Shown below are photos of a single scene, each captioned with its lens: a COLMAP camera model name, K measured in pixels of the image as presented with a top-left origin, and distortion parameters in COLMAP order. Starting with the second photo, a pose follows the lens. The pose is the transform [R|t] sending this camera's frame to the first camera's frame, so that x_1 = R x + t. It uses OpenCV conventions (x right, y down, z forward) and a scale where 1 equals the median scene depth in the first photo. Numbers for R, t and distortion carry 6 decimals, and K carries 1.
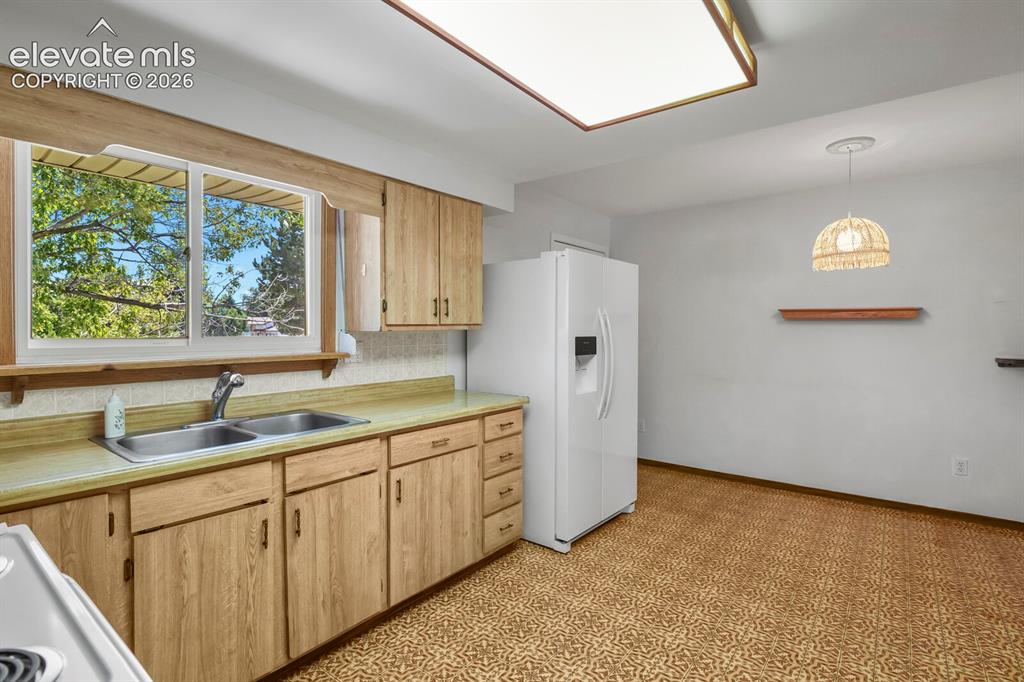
lens RADIAL K [[496.3, 0, 517.4], [0, 496.3, 337.8], [0, 0, 1]] dist [-0.007835, -0.007569]
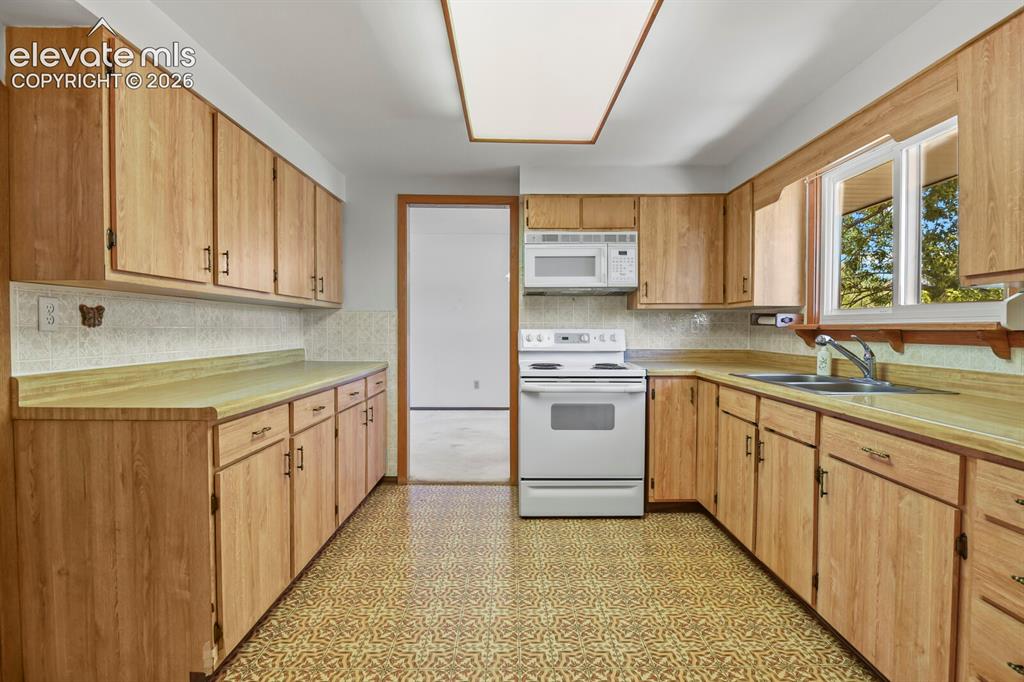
lens RADIAL K [[496.3, 0, 517.4], [0, 496.3, 337.8], [0, 0, 1]] dist [-0.007835, -0.007569]
pose [[-0.785595, 0.010411, -0.618654, 0.588003], [-0.012356, 0.999395, 0.032508, 0.039227], [0.618618, 0.033182, -0.784991, 1.156944]]
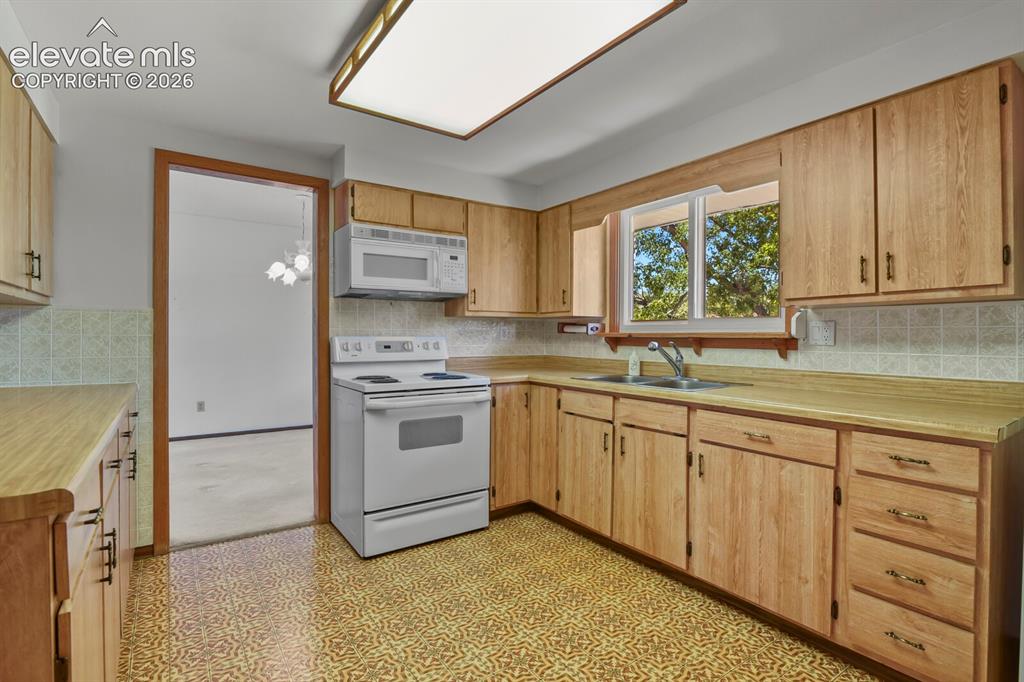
lens RADIAL K [[496.3, 0, 517.4], [0, 496.3, 337.8], [0, 0, 1]] dist [-0.007835, -0.007569]
pose [[-0.297733, 0.003966, -0.954641, 0.720416], [-0.019678, 0.999753, 0.010291, 0.042318], [0.954446, 0.021850, -0.297582, 0.820587]]
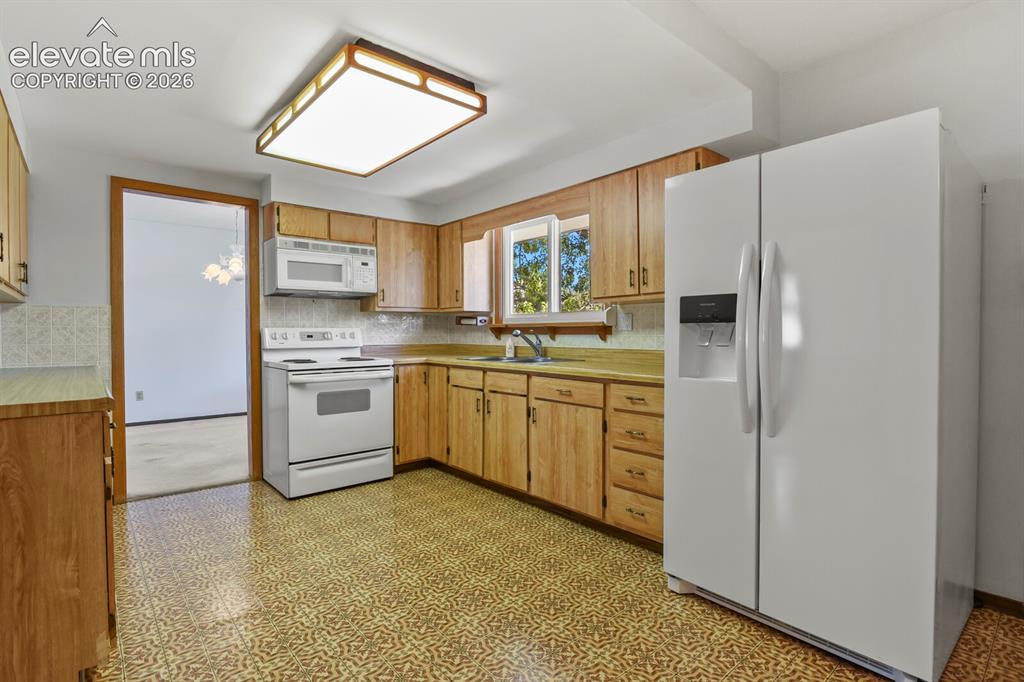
lens RADIAL K [[496.3, 0, 517.4], [0, 496.3, 337.8], [0, 0, 1]] dist [-0.007835, -0.007569]
pose [[-0.193946, 0.012249, -0.980936, 1.013339], [-0.013110, 0.999800, 0.015077, 0.058009], [0.980925, 0.015784, -0.193747, 1.071061]]
